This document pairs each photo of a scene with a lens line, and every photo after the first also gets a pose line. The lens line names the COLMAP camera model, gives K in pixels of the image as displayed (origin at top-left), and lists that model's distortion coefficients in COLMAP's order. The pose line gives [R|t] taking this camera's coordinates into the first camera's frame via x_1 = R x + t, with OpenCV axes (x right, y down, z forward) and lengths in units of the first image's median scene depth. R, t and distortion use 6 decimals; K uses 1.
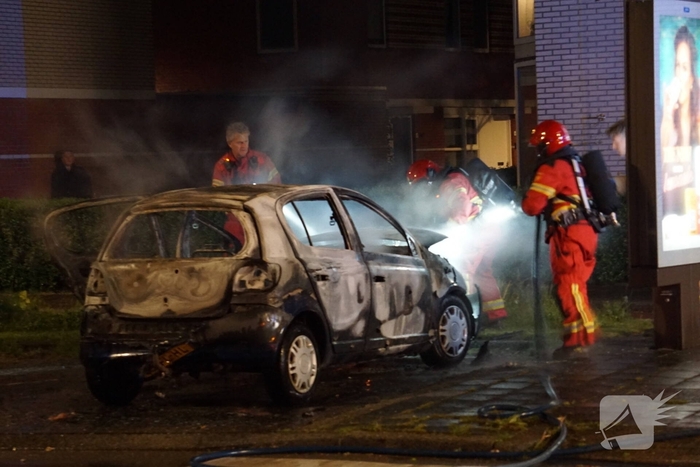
lens RADIAL K [[2481.0, 0, 350.0], [0, 2481.0, 233.5], [0, 0, 1]] dist [0.570764, 2.270668]
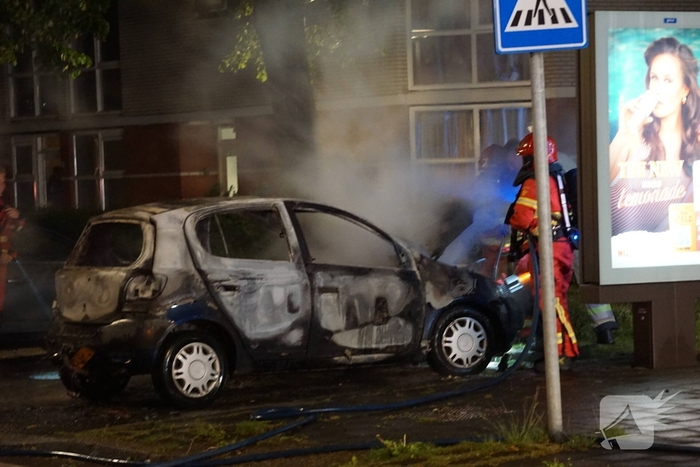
lens RADIAL K [[2481.5, 0, 397.9], [0, 2481.5, 233.9], [0, 0, 1]] dist [0.648060, 1.748808]
pose [[0.886498, 0.015040, -0.462488, 0.532684], [-0.011337, 0.999878, 0.010785, -0.017079], [0.462594, -0.004318, 0.886560, 0.100399]]
